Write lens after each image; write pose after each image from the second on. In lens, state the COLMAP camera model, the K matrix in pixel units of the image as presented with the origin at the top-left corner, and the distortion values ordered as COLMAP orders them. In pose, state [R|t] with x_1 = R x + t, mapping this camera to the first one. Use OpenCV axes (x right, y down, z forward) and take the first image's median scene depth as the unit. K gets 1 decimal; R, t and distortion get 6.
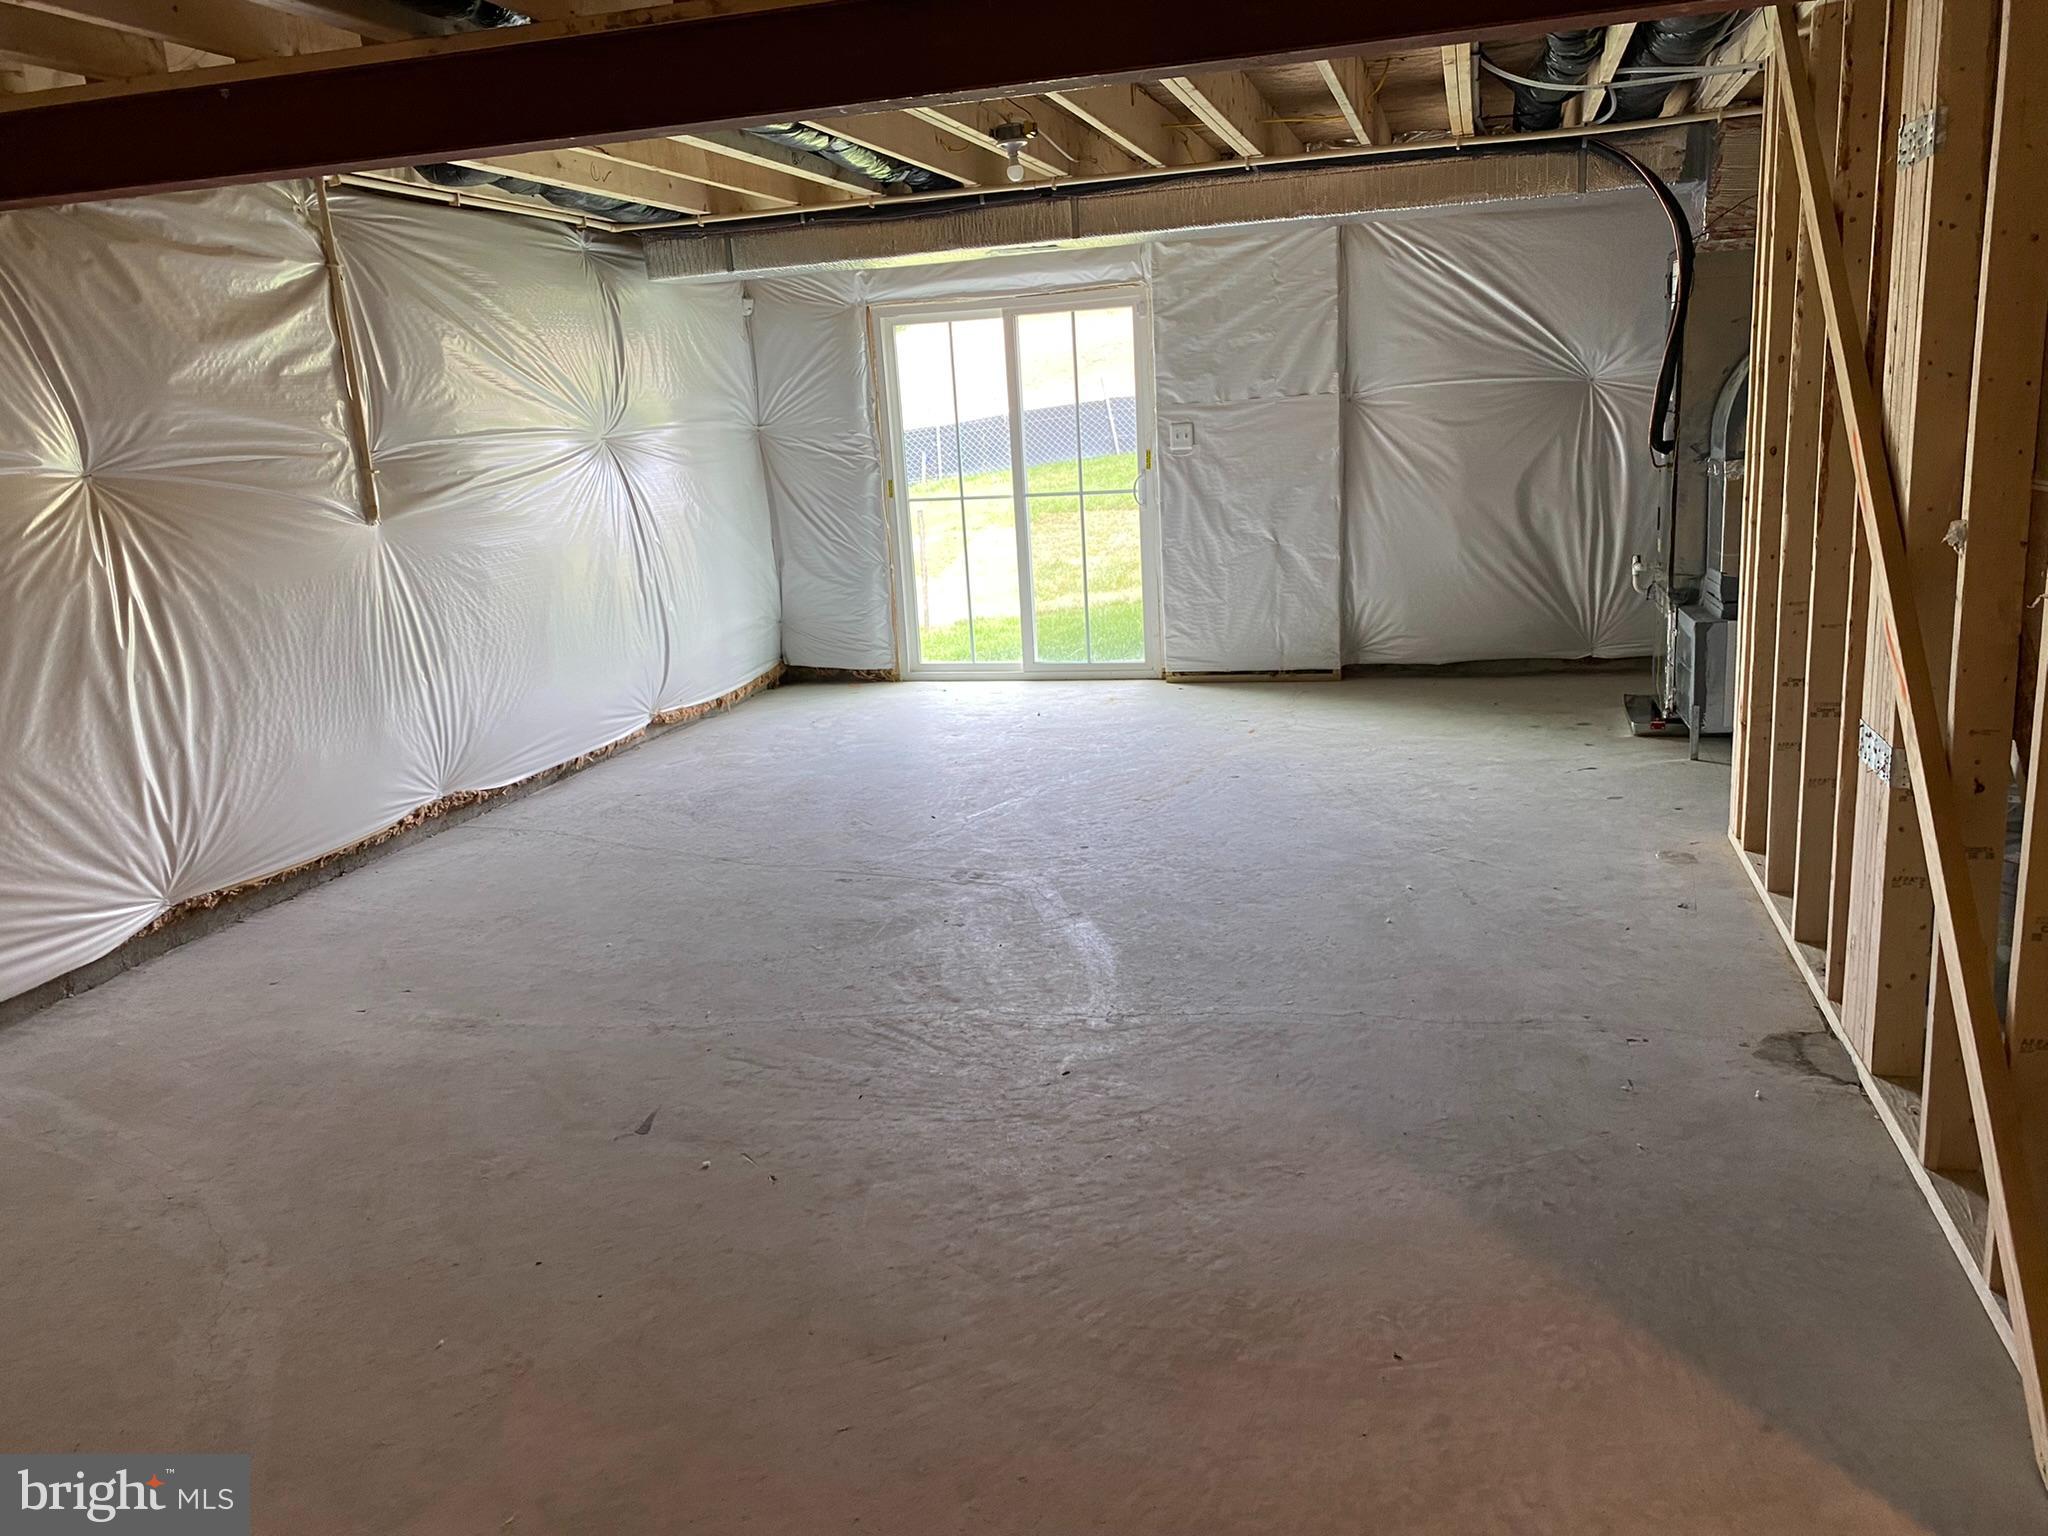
lens RADIAL K [[1555.8, 0, 1019.1], [0, 1555.8, 784.9], [0, 0, 1]] dist [0.050787, -0.064389]
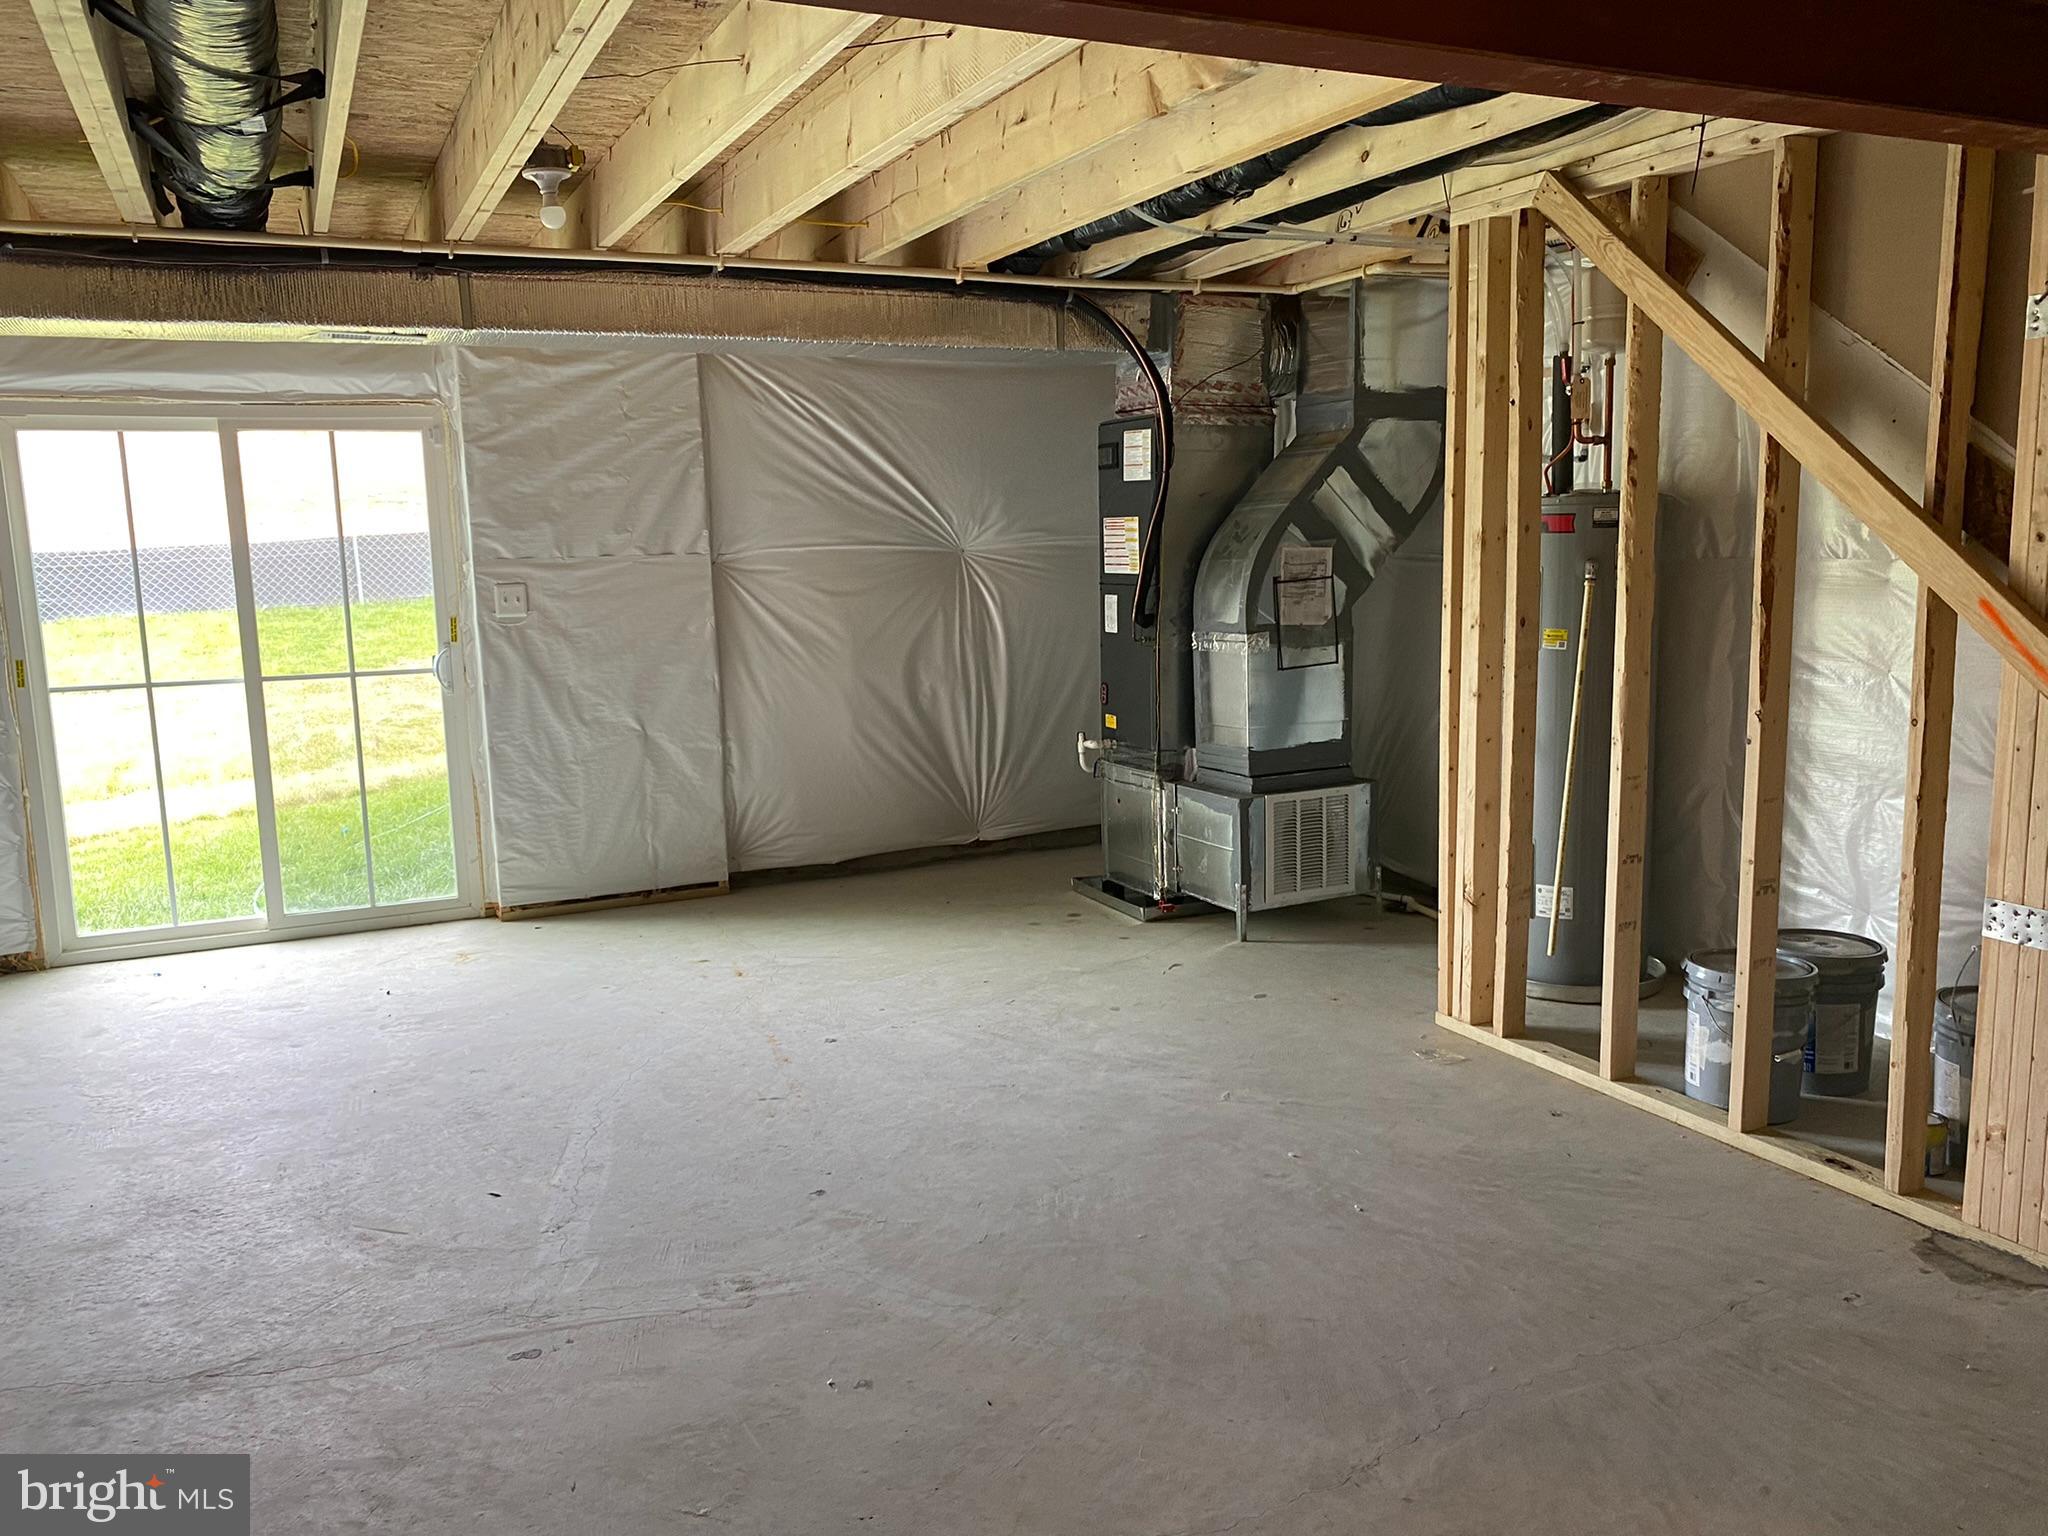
lens RADIAL K [[1555.8, 0, 1036.4], [0, 1555.8, 773.9], [0, 0, 1]] dist [0.050787, -0.064389]
pose [[0.747546, -0.058857, 0.661598, -0.221957], [0.134097, 0.988929, -0.063540, -0.057001], [-0.650533, 0.136218, 0.747162, 0.275256]]
